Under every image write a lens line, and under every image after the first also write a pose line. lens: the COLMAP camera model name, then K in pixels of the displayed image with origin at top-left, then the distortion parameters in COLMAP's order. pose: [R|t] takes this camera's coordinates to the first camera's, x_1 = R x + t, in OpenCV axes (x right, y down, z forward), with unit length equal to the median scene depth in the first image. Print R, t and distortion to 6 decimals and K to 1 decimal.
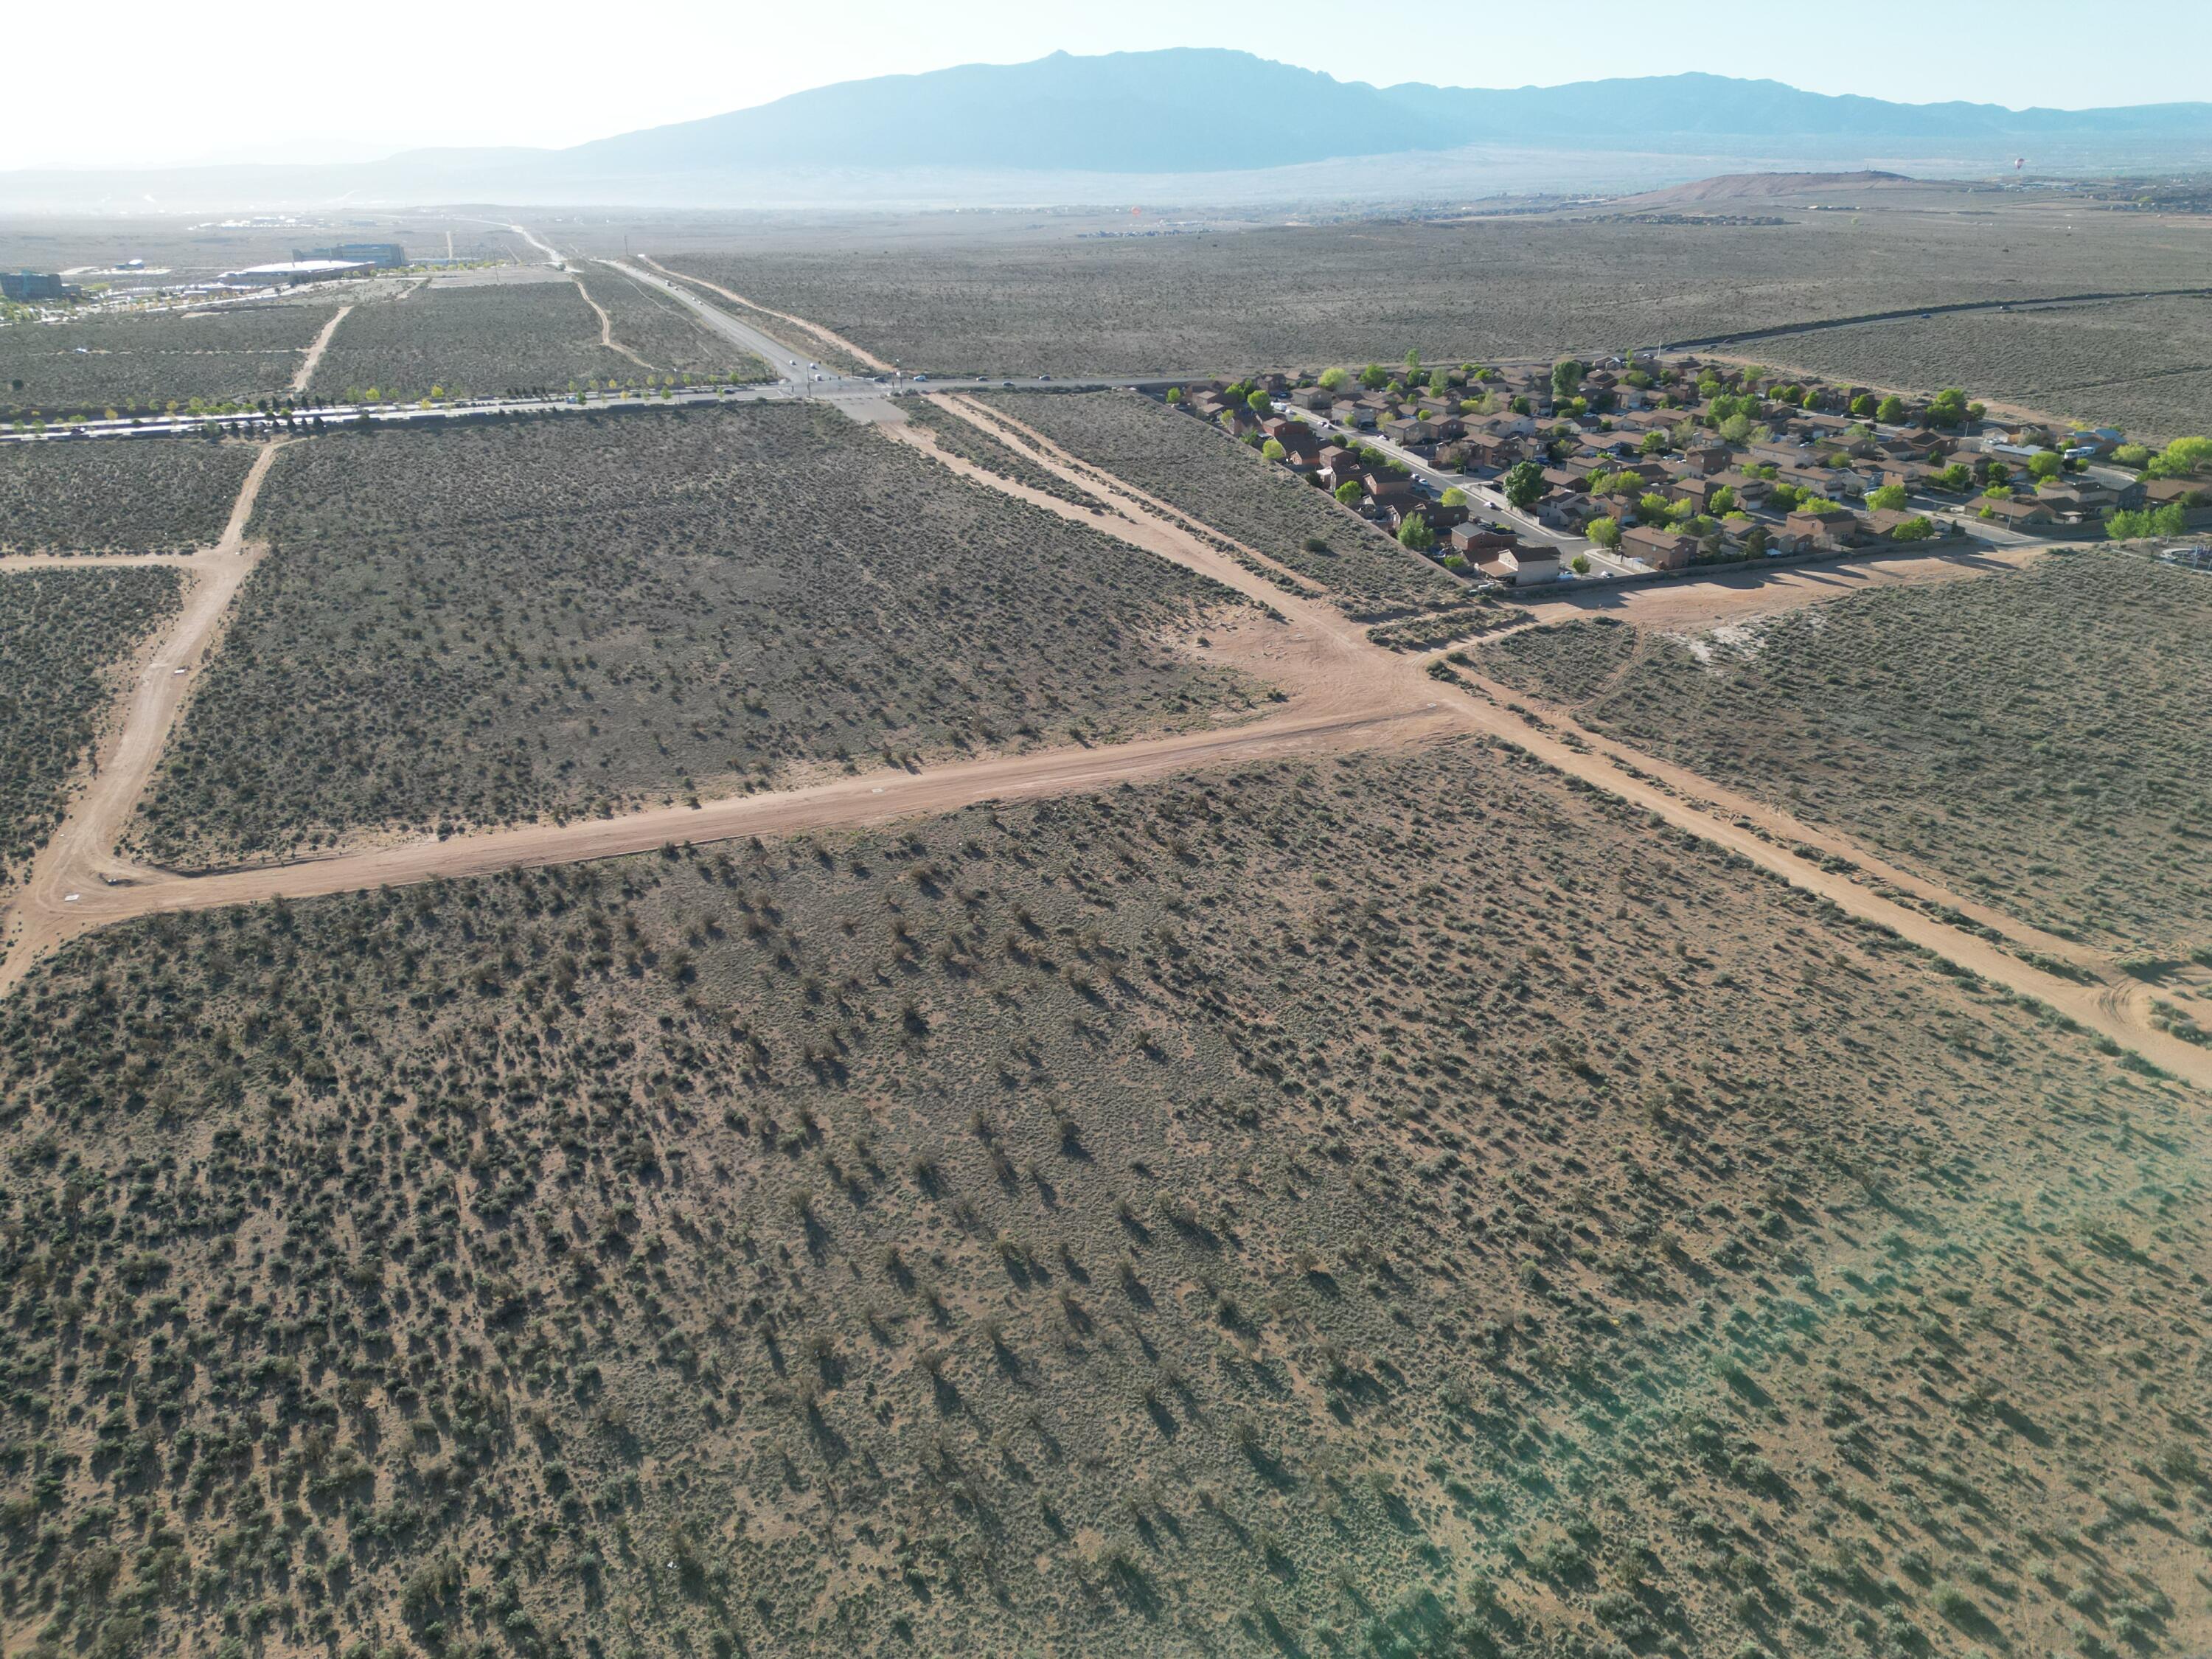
lens RADIAL K [[1526.2, 0, 1106.0], [0, 1526.2, 829.5], [0, 0, 1]] dist [0.111149, -0.123926]
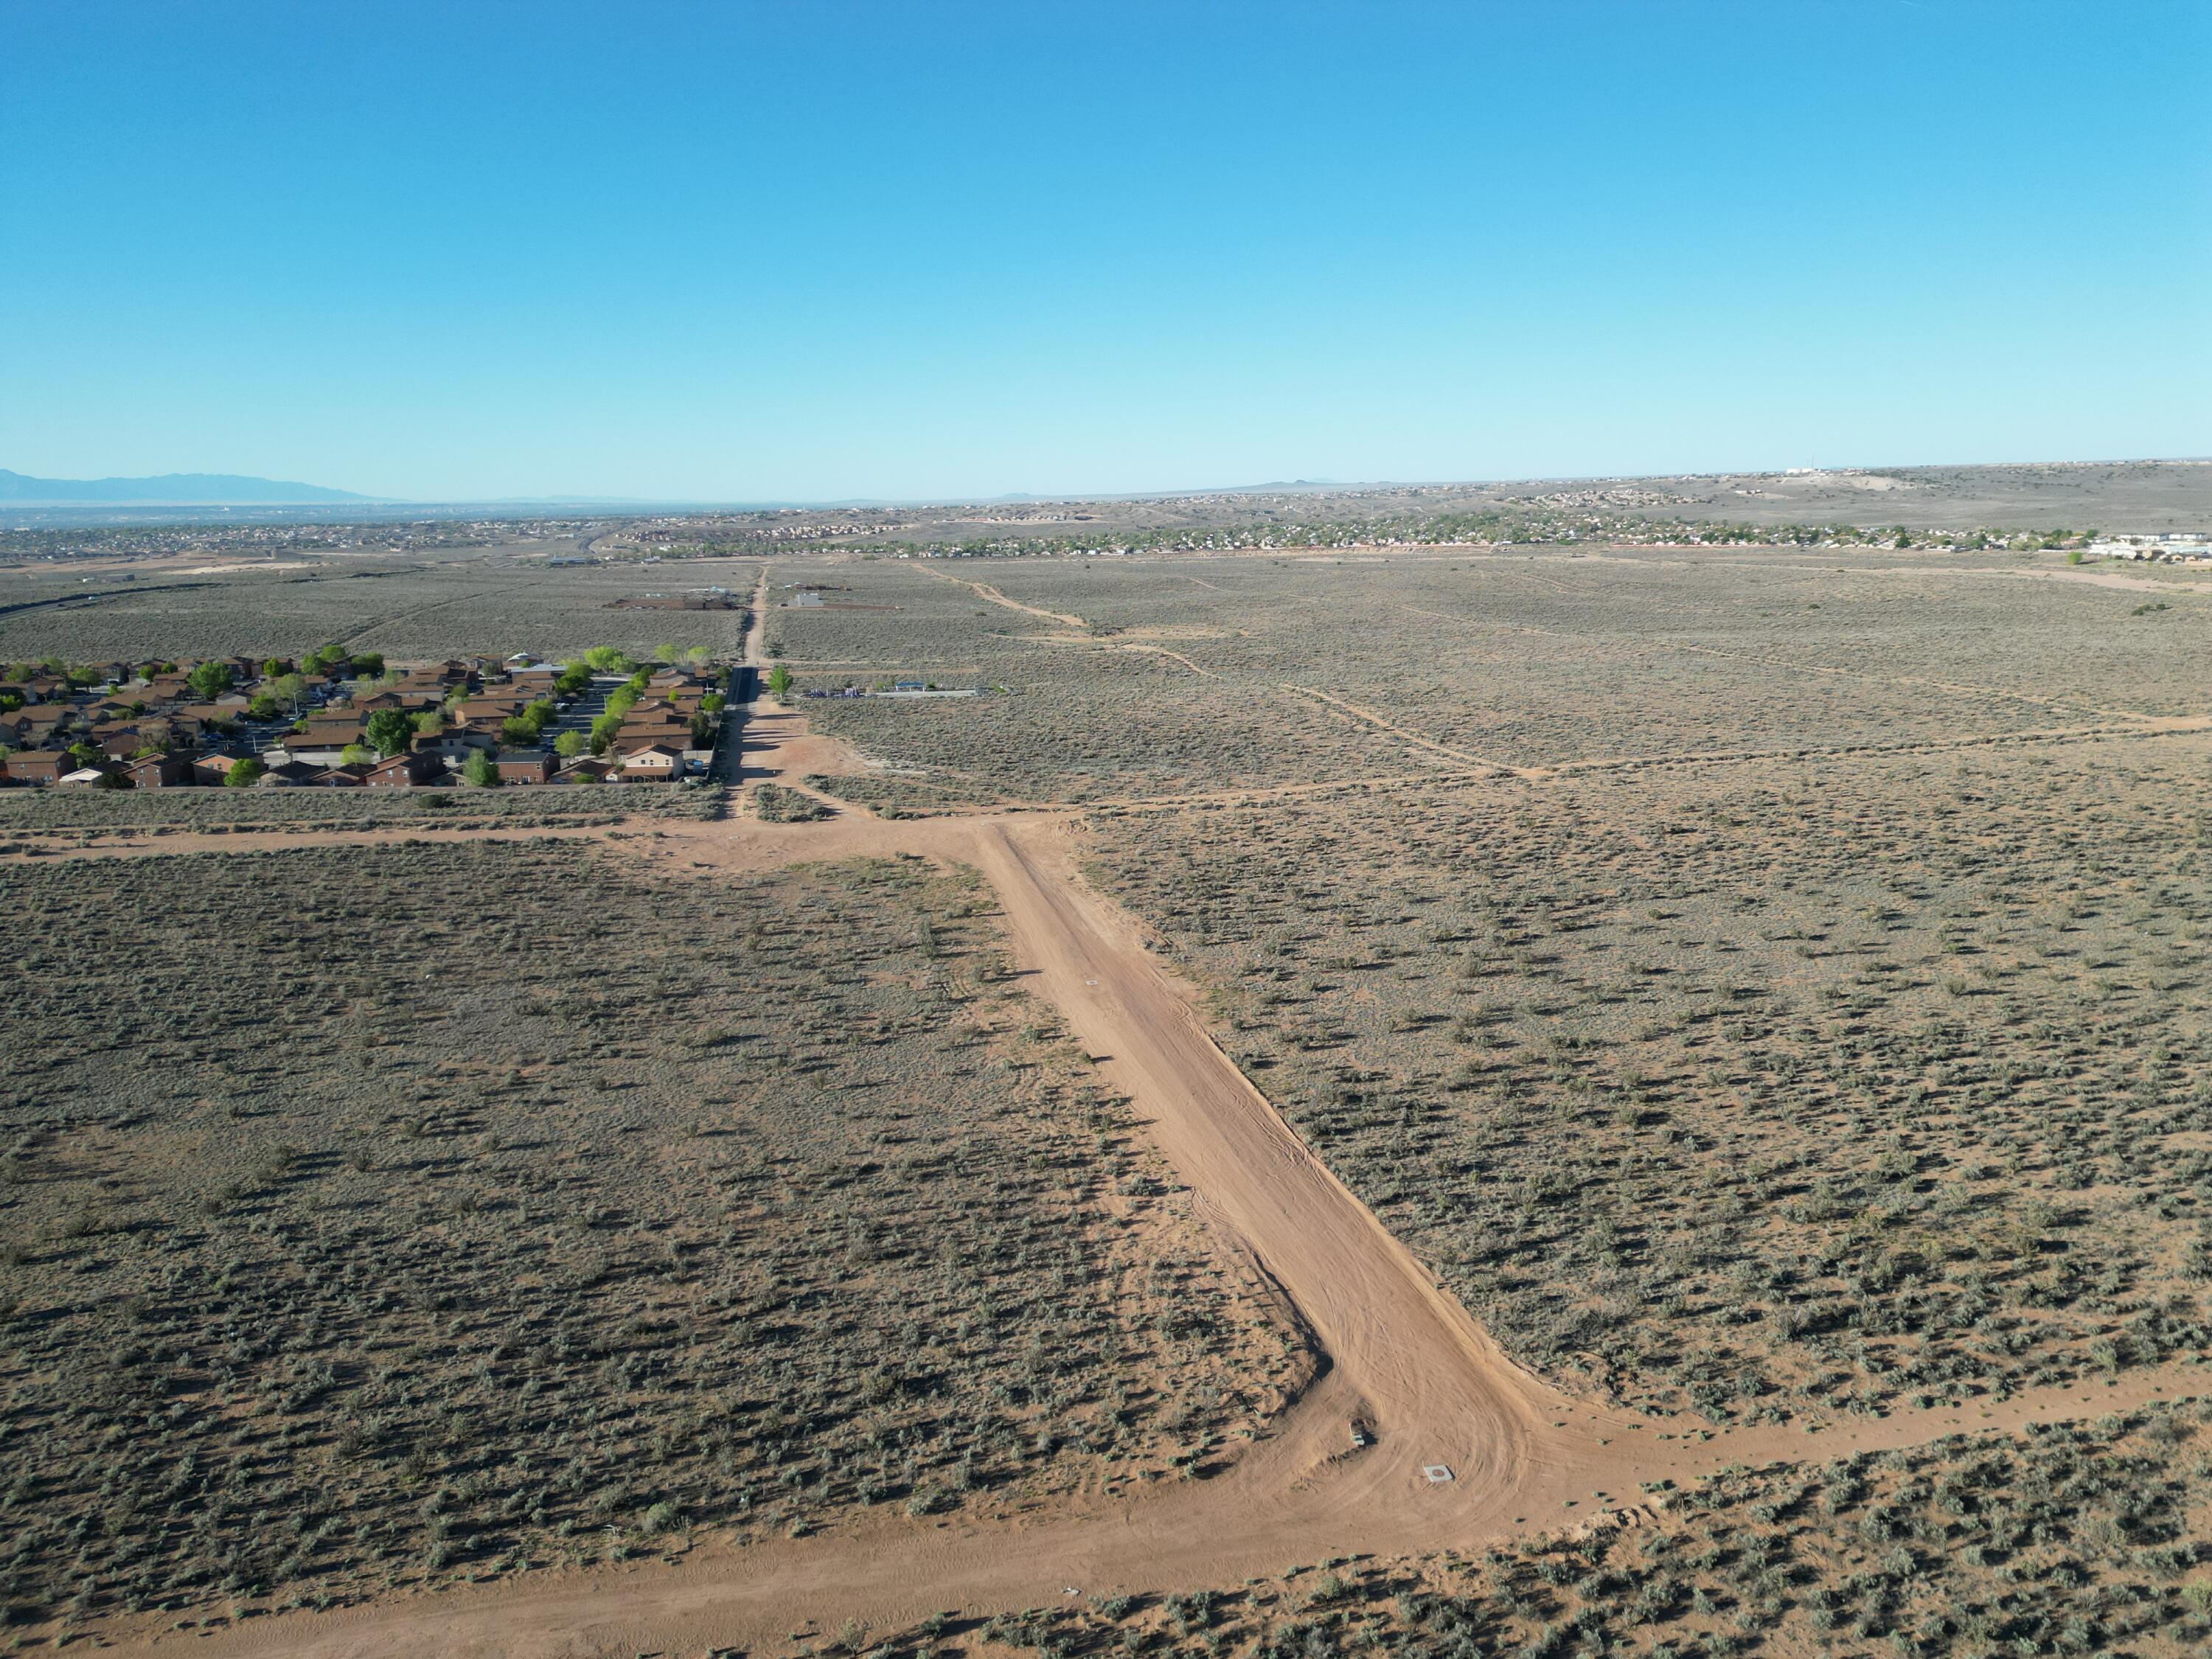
lens RADIAL K [[1526.2, 0, 1106.0], [0, 1526.2, 829.5], [0, 0, 1]] dist [0.111149, -0.123926]
pose [[0.157486, -0.199960, 0.967065, -0.951833], [0.402538, 0.907232, 0.122035, -0.203605], [-0.901754, 0.370062, 0.223368, 0.791765]]
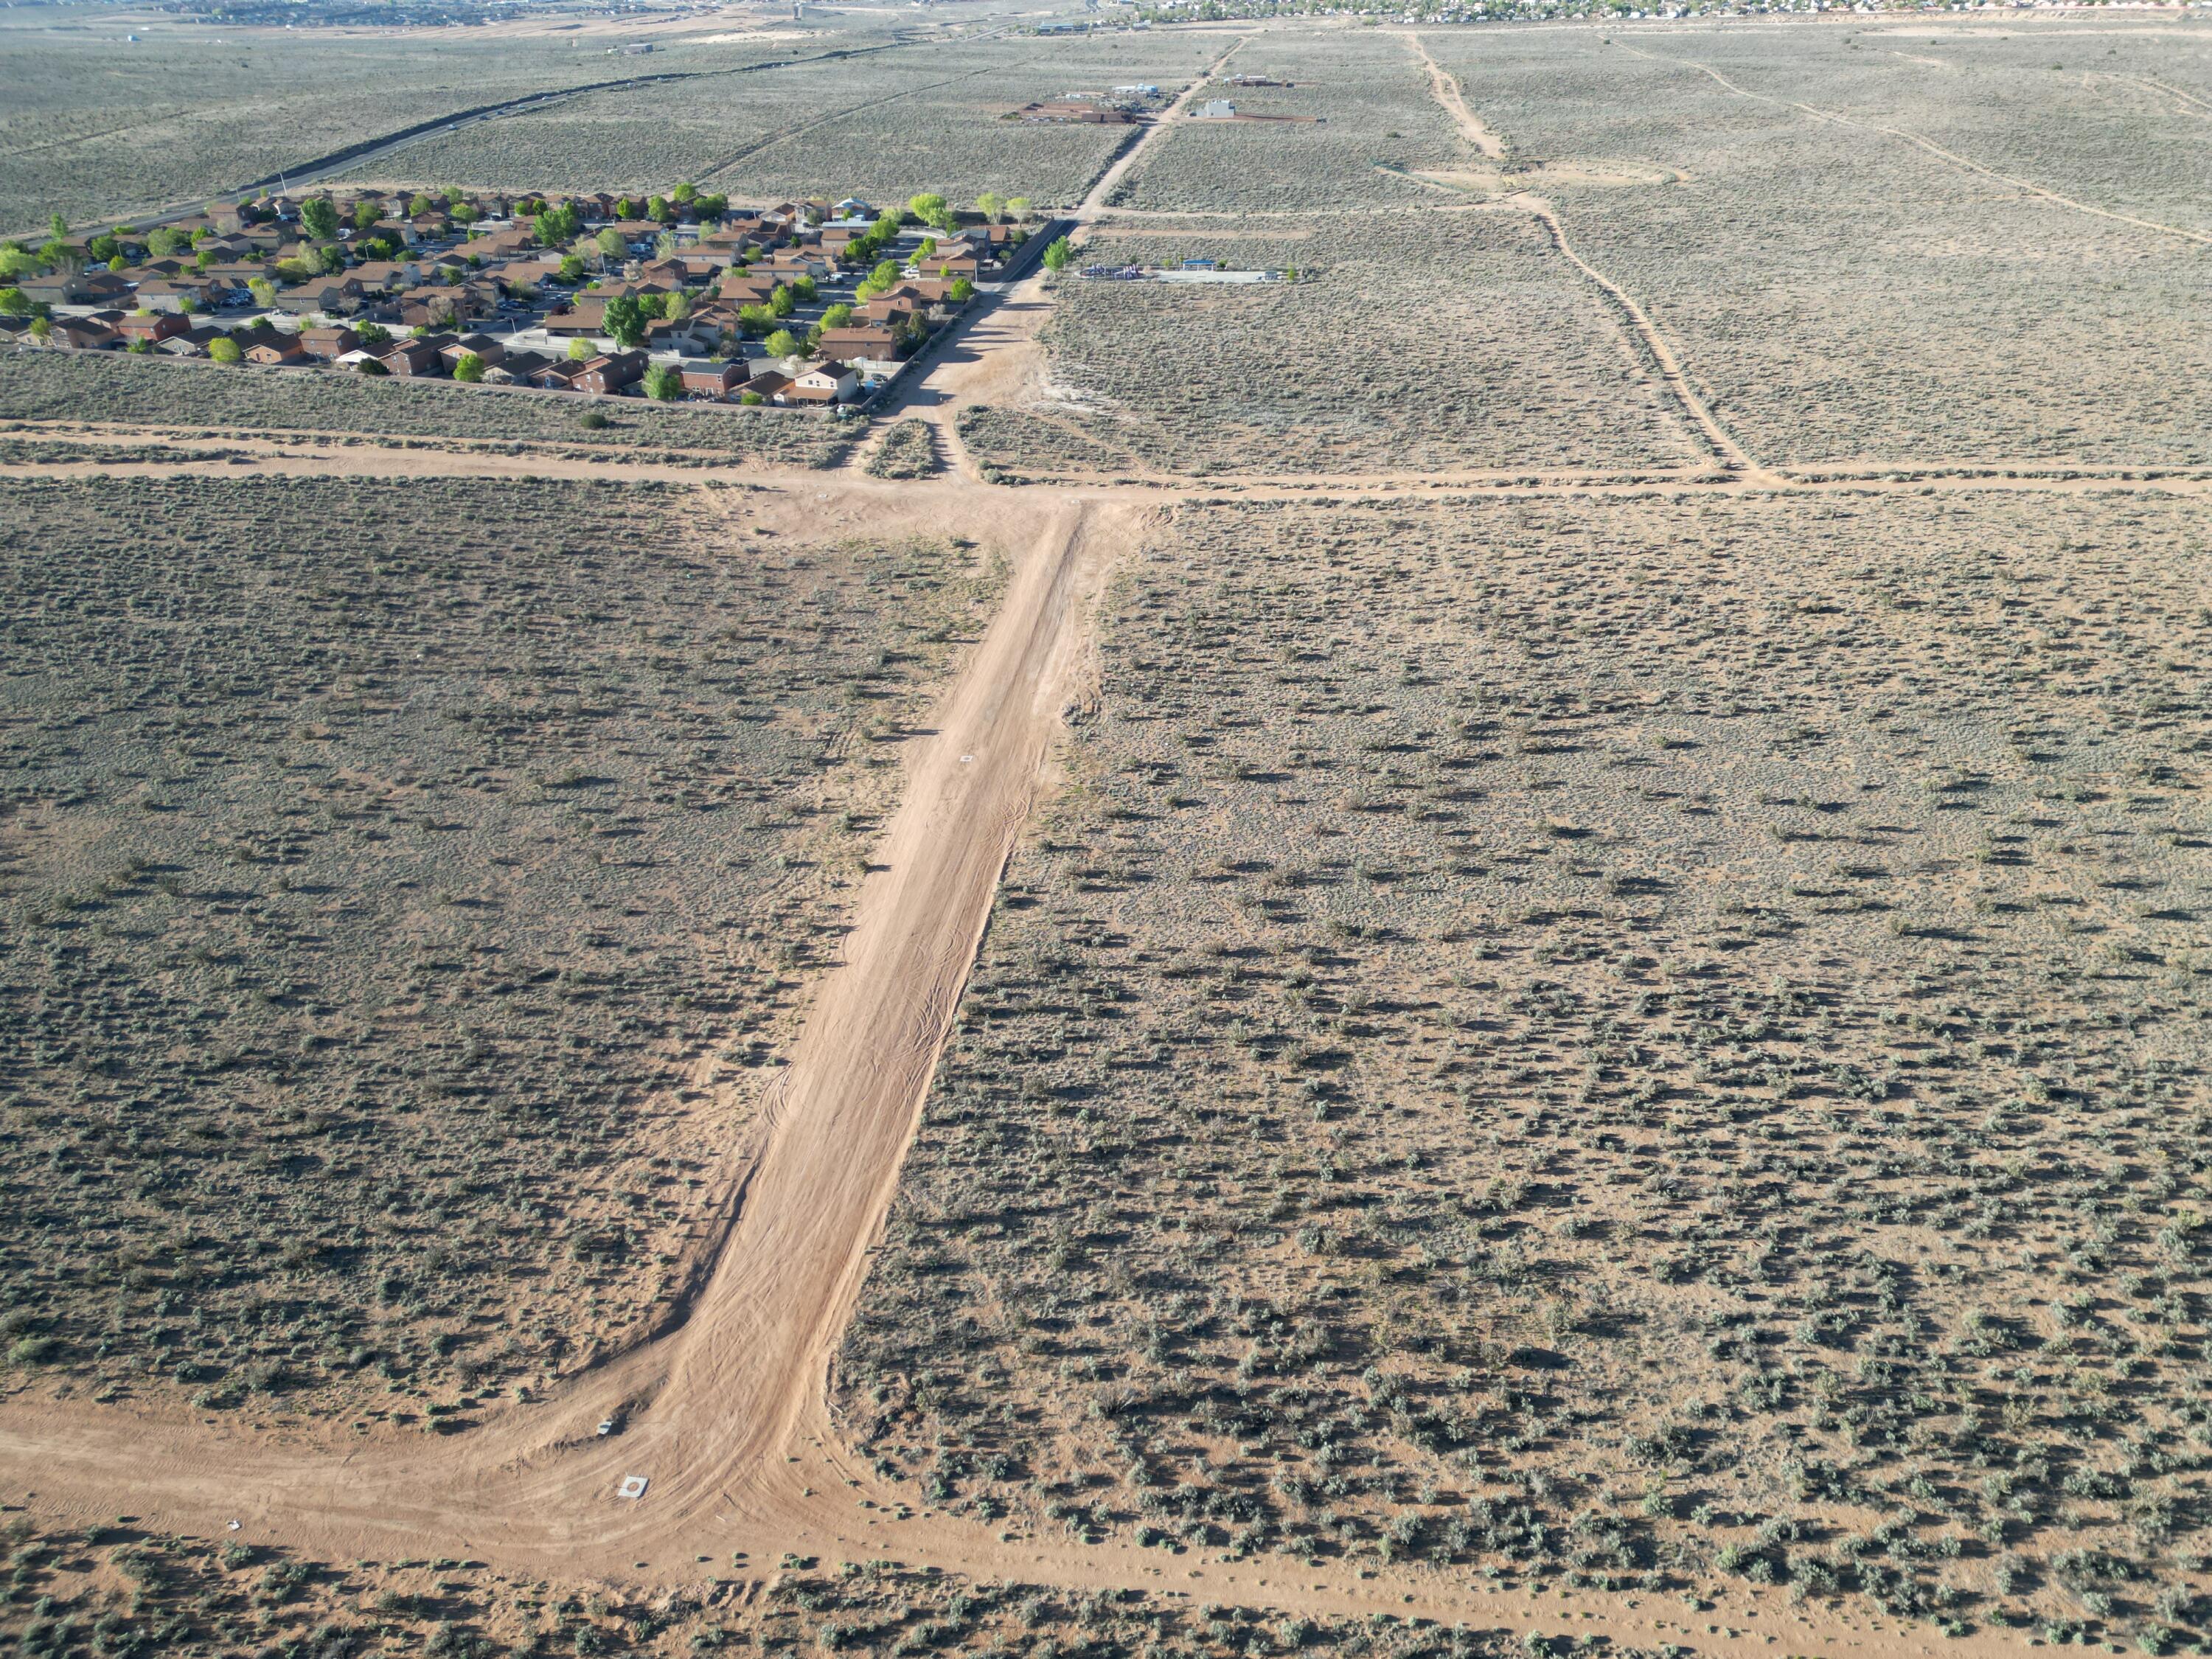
lens RADIAL K [[1528.0, 0, 1106.0], [0, 1528.0, 829.5], [0, 0, 1]] dist [0.091475, -0.083245]
pose [[0.475226, -0.439309, 0.762343, -0.759037], [0.364884, 0.886816, 0.283578, -0.197423], [-0.800637, 0.143403, 0.581735, 0.487920]]
